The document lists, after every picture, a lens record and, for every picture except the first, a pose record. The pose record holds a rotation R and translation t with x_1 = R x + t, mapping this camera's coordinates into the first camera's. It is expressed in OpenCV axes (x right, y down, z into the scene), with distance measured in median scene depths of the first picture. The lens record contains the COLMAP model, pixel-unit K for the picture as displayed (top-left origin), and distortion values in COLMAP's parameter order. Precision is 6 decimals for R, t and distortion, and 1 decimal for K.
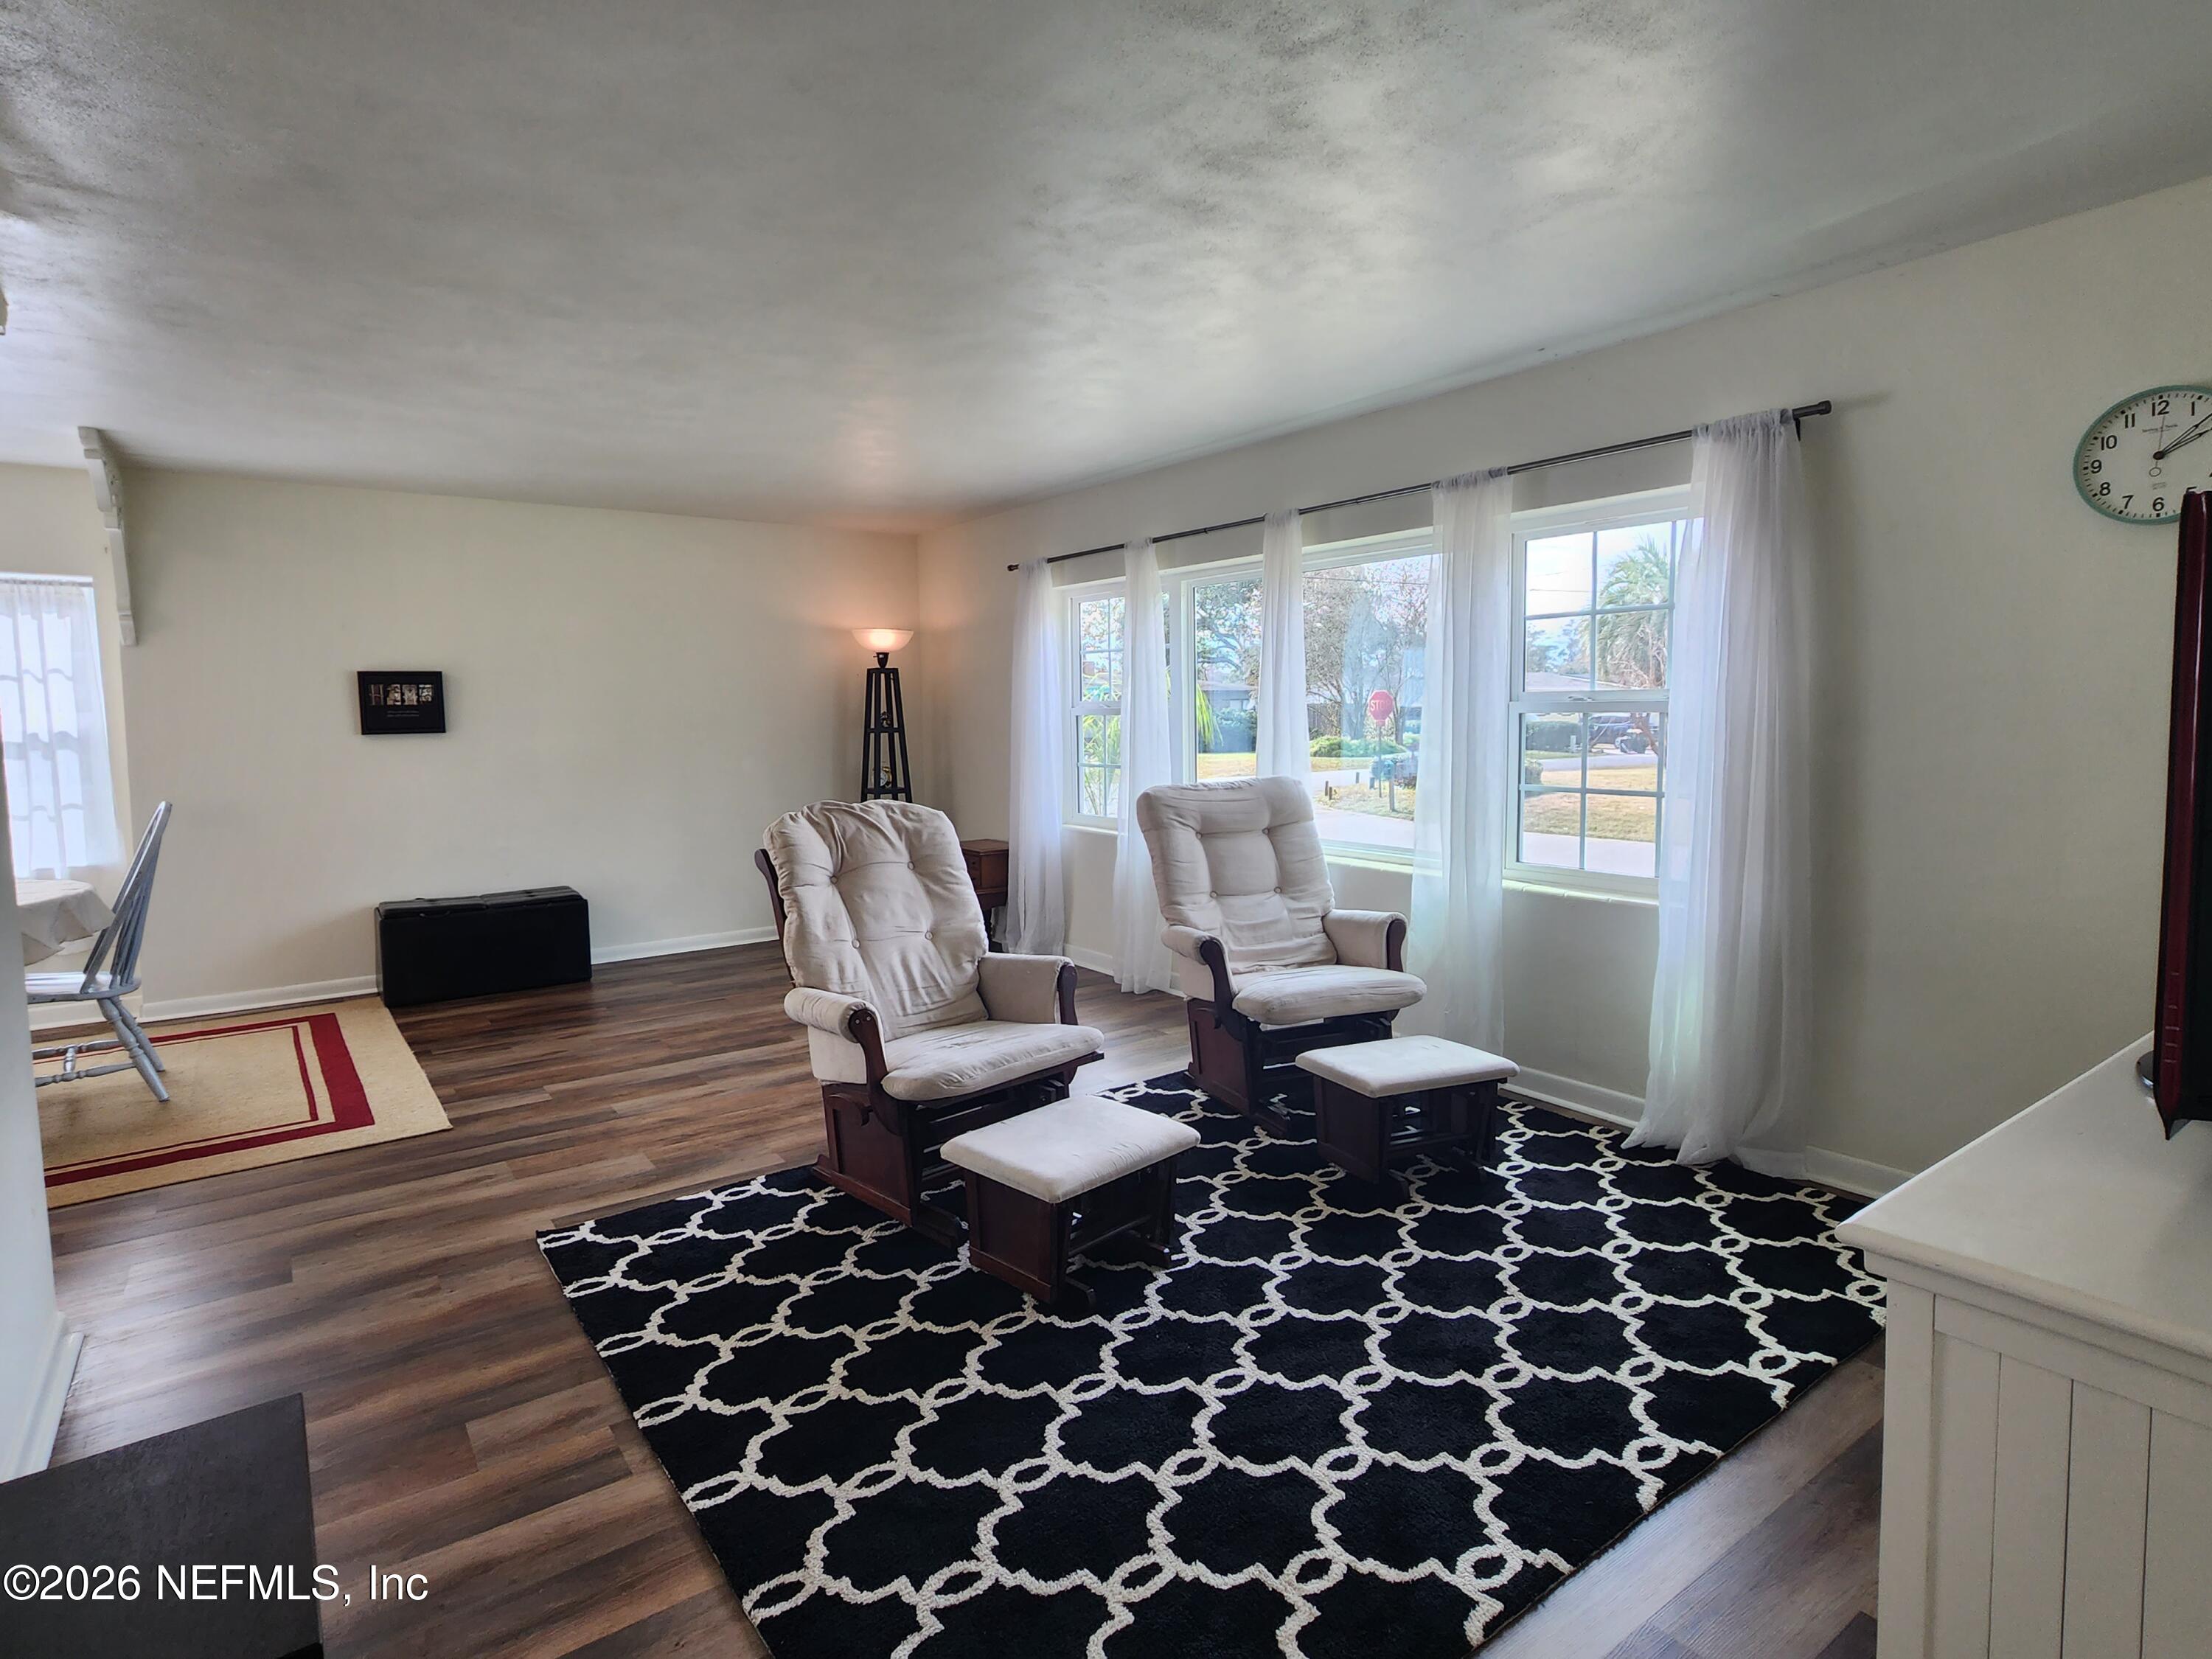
lens RADIAL K [[1145.1, 0, 1094.2], [0, 1145.1, 814.9], [0, 0, 1]] dist [0.001830, 0.001181]
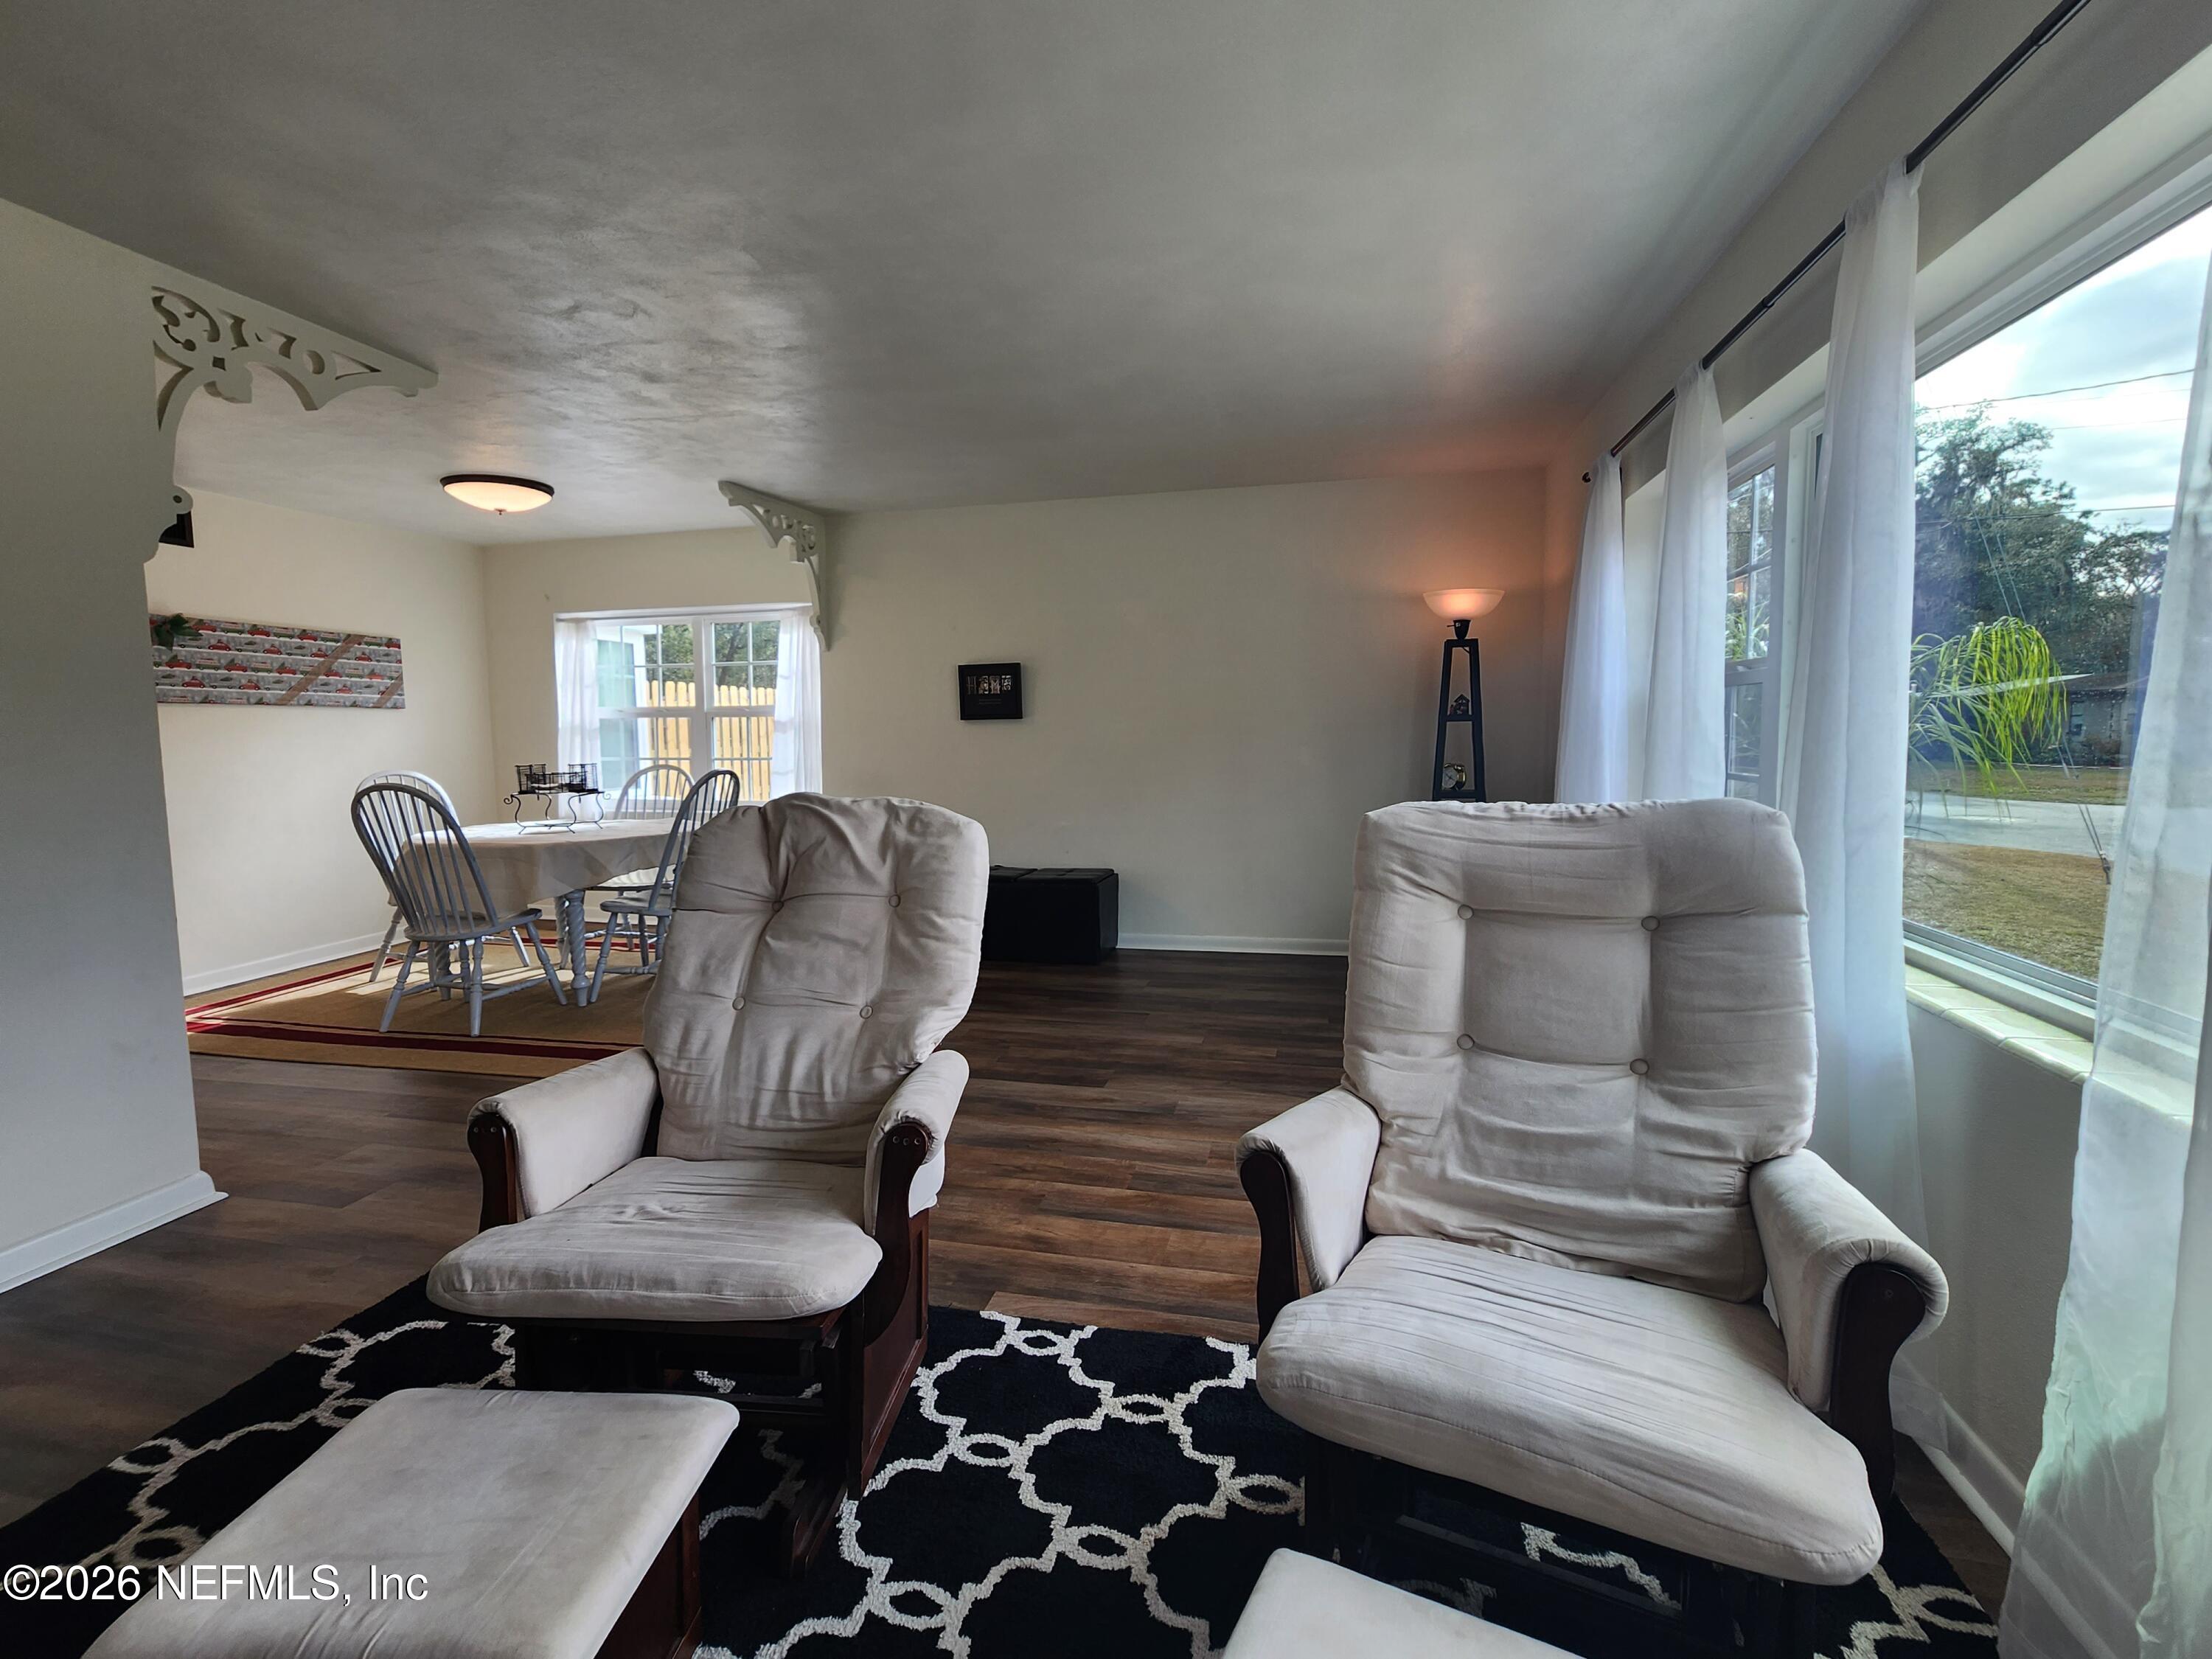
lens RADIAL K [[986.6, 0, 1113.3], [0, 986.6, 837.7], [0, 0, 1]] dist [-0.004448, -0.000104]
pose [[0.665091, 0.086083, -0.741784, 0.282286], [-0.062384, 0.996266, 0.059681, -0.027165], [0.744152, 0.006582, 0.667978, 0.588930]]
